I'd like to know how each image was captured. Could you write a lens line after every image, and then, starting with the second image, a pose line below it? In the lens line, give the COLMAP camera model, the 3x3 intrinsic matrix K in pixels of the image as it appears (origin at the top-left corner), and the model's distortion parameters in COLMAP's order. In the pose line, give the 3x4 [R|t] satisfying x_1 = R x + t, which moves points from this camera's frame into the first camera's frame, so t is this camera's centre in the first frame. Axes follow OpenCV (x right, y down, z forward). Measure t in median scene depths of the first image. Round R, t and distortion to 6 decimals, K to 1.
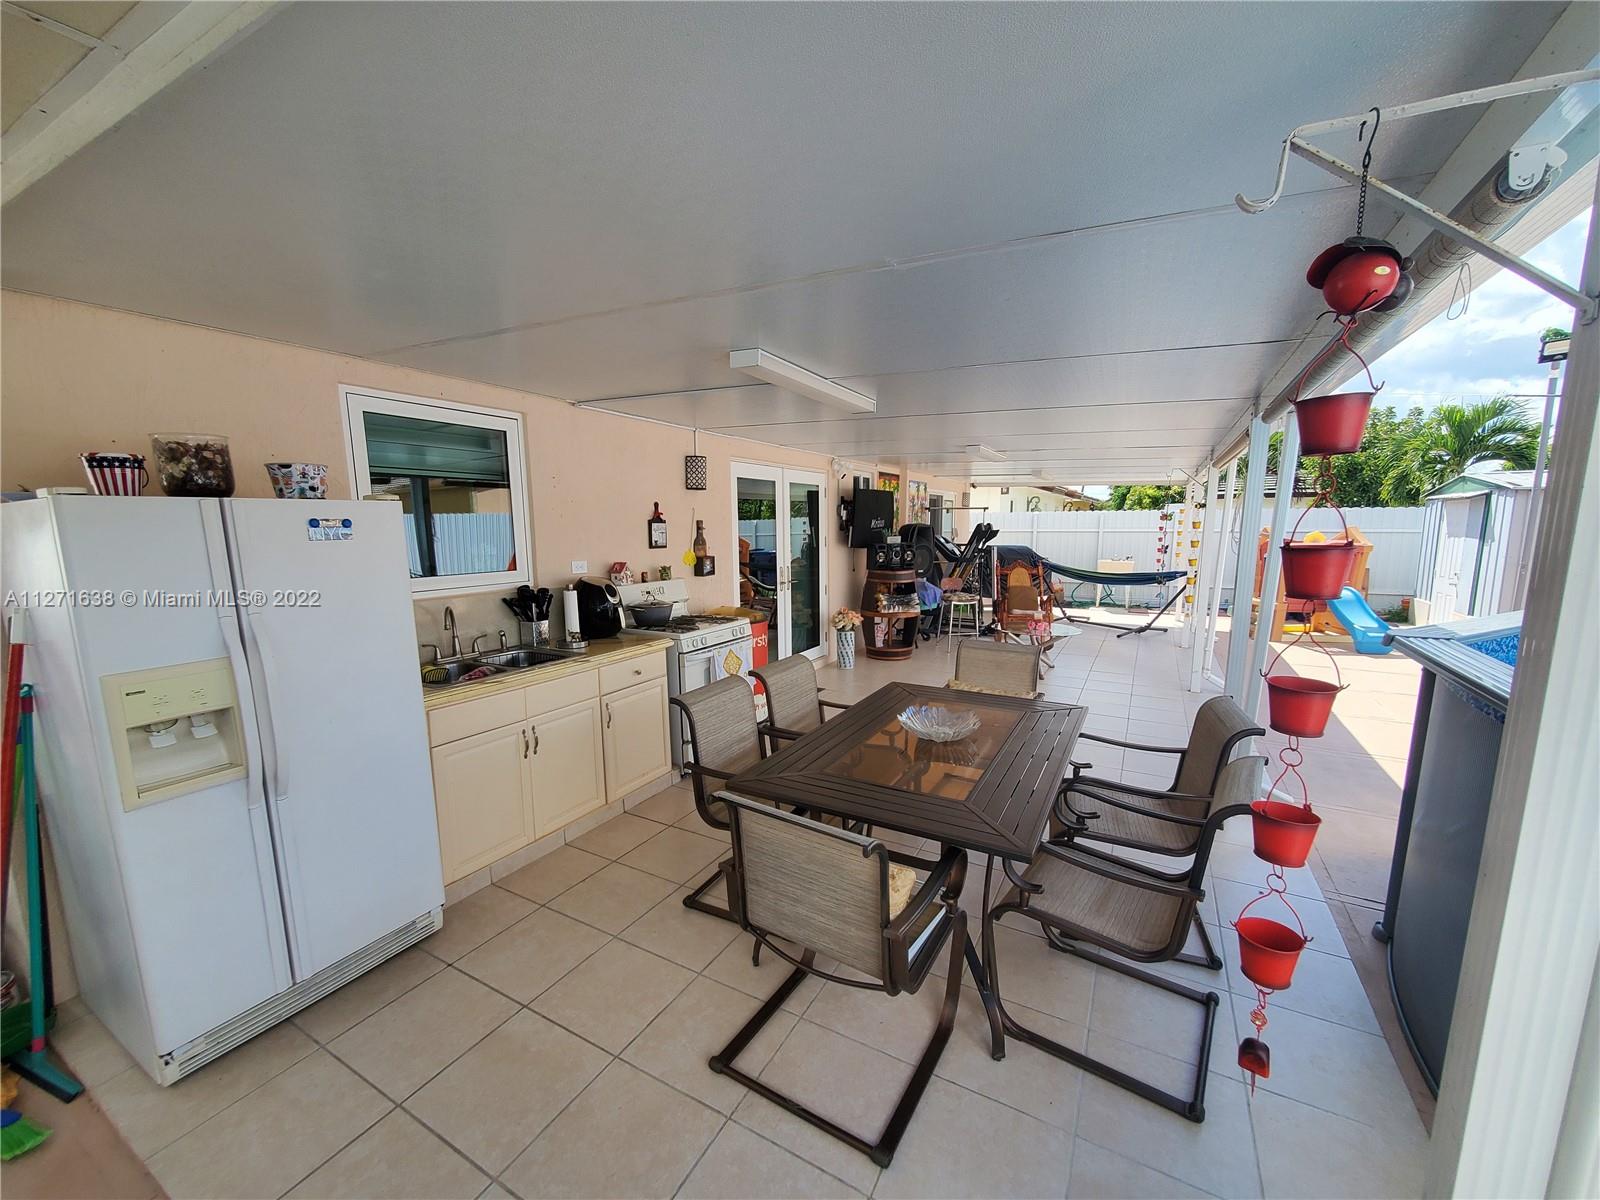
lens RADIAL K [[639.4, 0, 783.4], [0, 639.4, 623.1], [0, 0, 1]] dist [0.001654, 0.000071]
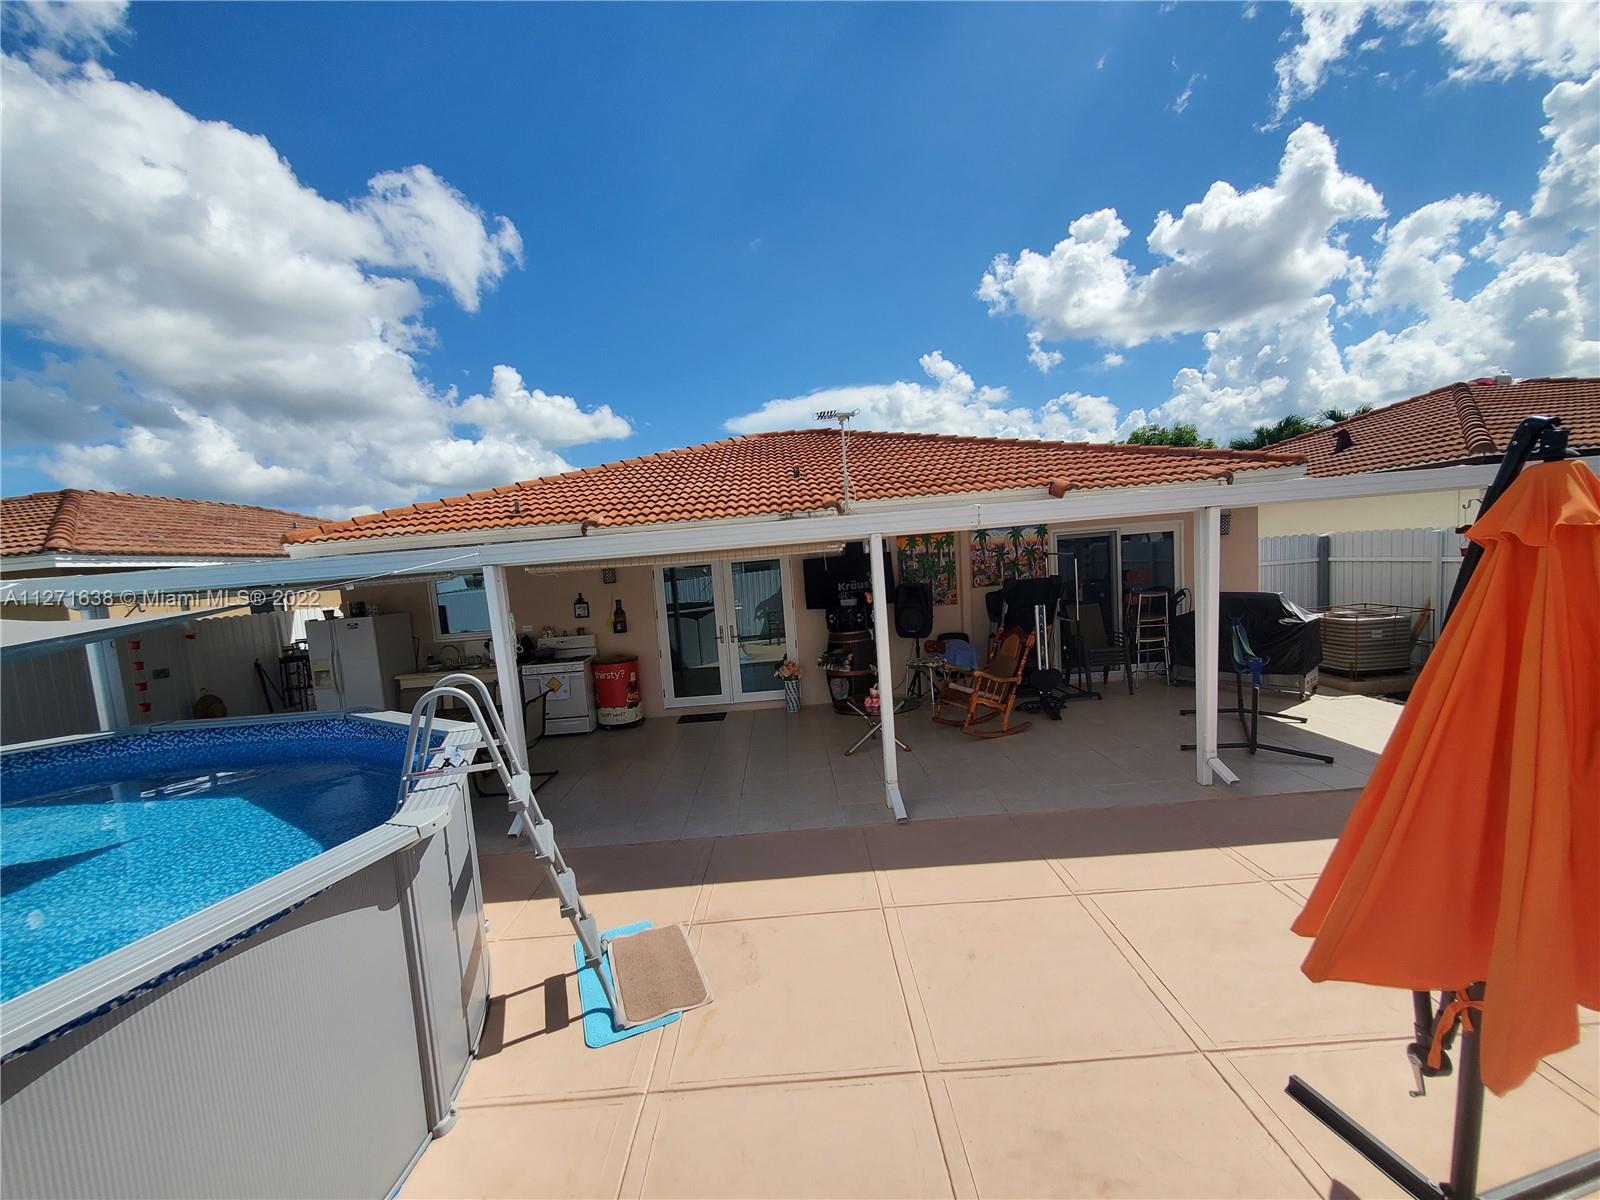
lens RADIAL K [[639.4, 0, 783.4], [0, 639.4, 623.1], [0, 0, 1]] dist [0.001654, 0.000071]
pose [[0.502955, 0.054357, -0.862602, 1.587521], [-0.062628, 0.997689, 0.026353, -0.175939], [0.862041, 0.040769, 0.505197, 0.540915]]
